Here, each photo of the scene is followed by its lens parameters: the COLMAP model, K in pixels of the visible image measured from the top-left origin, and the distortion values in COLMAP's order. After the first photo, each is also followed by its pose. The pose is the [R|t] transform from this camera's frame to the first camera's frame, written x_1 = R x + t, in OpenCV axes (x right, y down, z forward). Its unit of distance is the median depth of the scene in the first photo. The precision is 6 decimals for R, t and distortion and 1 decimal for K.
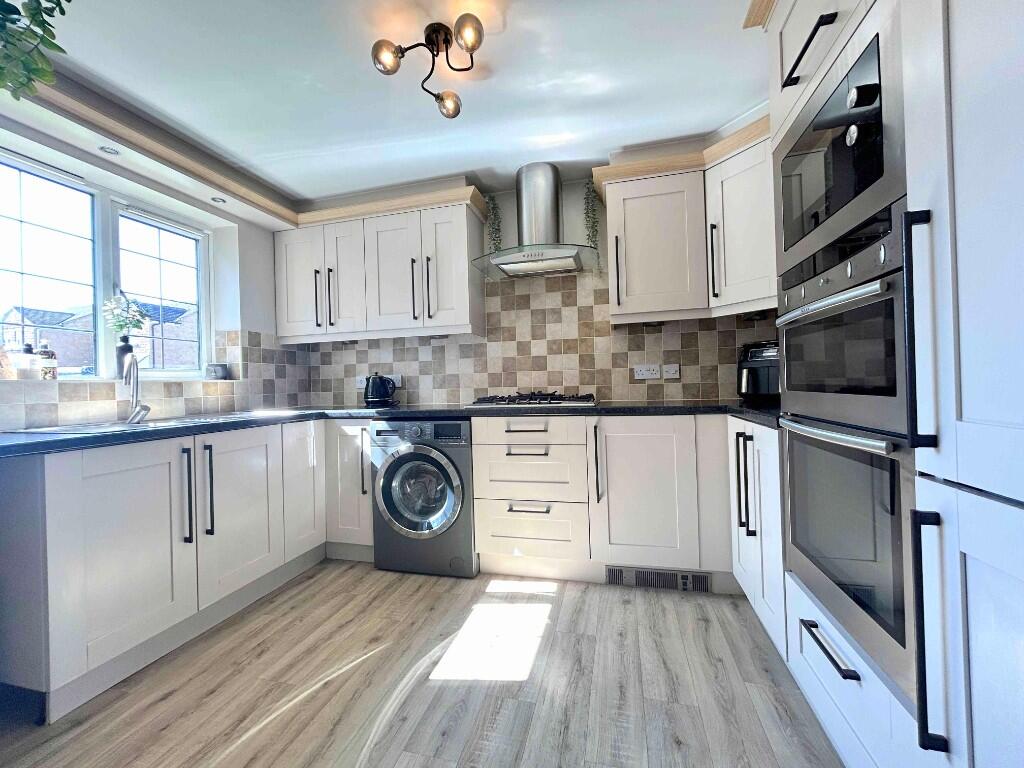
lens RADIAL K [[410.0, 0, 512.0], [0, 410.0, 384.0], [0, 0, 1]] dist [-0.001969, 0.000388]
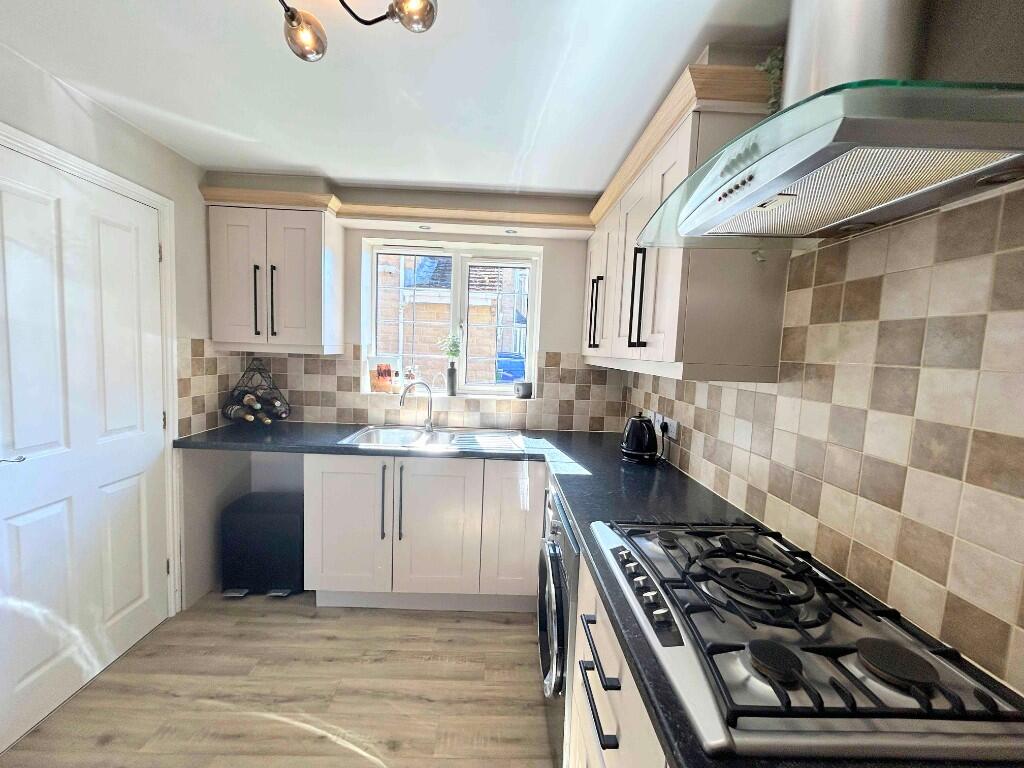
lens RADIAL K [[410.0, 0, 512.0], [0, 410.0, 384.0], [0, 0, 1]] dist [-0.001969, 0.000388]
pose [[0.275752, 0.120705, -0.953620, 0.307958], [-0.048357, 0.992570, 0.111652, -0.160822], [0.960012, 0.015326, 0.279540, 0.645026]]
